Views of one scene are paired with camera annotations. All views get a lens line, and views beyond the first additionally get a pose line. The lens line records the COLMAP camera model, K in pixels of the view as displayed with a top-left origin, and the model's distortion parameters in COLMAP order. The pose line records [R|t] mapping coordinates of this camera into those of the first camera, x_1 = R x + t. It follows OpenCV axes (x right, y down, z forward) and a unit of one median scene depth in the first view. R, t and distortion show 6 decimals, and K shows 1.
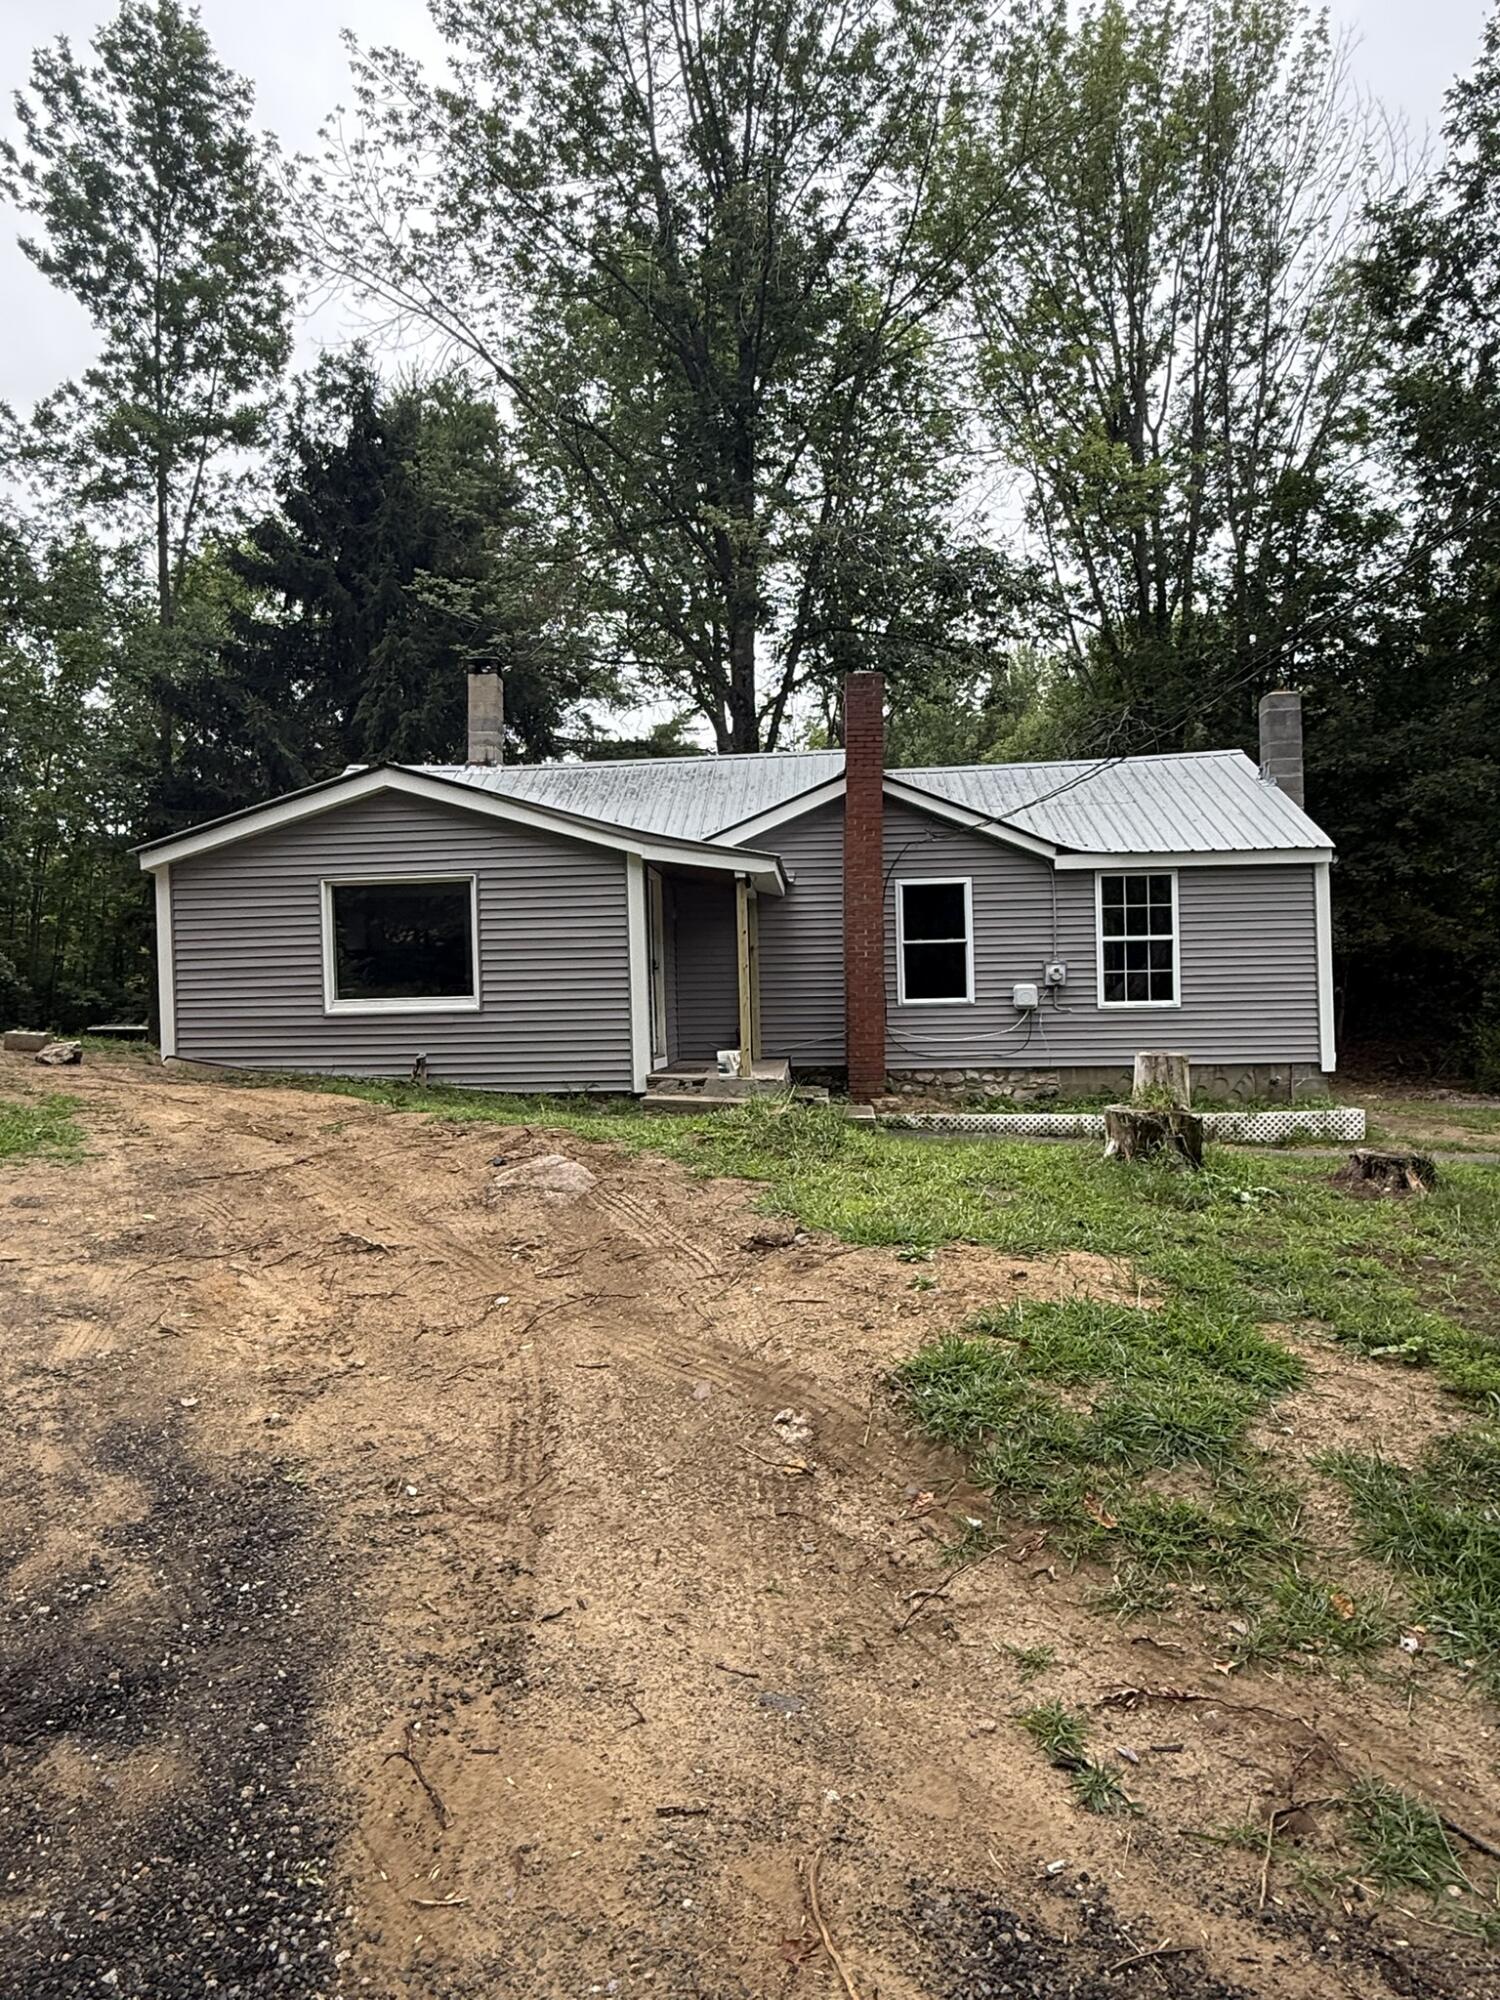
lens RADIAL K [[1245.9, 0, 749.5], [0, 1245.9, 1002.6], [0, 0, 1]] dist [-0.028081, -0.000367]
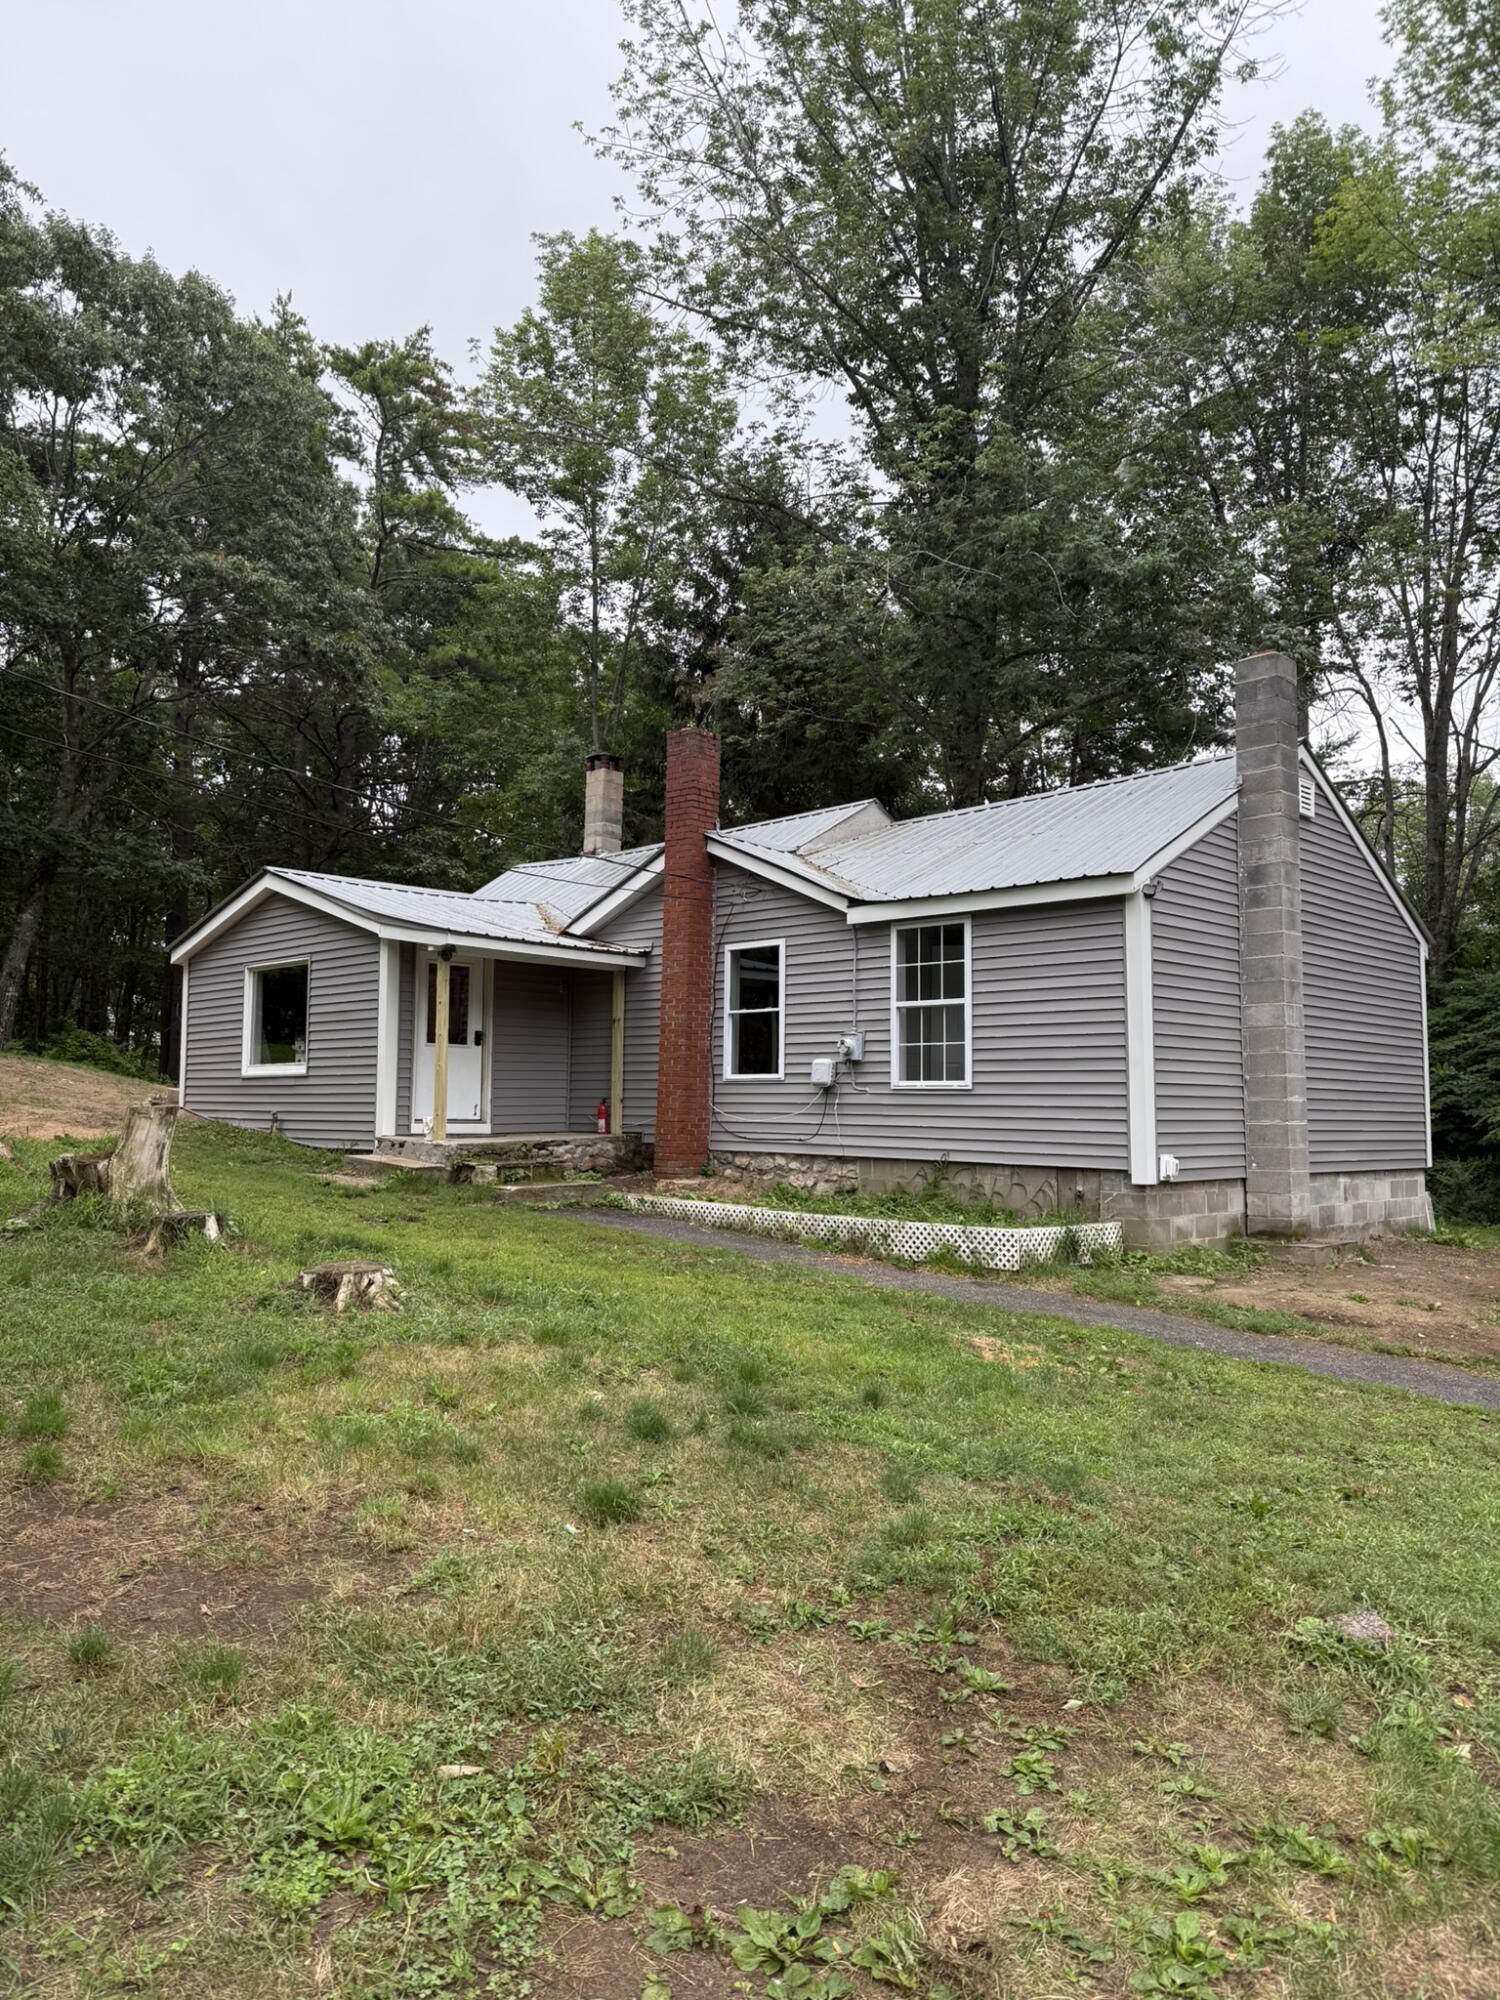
lens RADIAL K [[1390.3, 0, 750.9], [0, 1390.3, 1000.5], [0, 0, 1]] dist [0.046649, 0.000433]
pose [[0.759020, -0.020372, -0.650749, 0.813309], [-0.027128, 0.997653, -0.062873, 0.007034], [0.650502, 0.065375, 0.756685, 0.236312]]
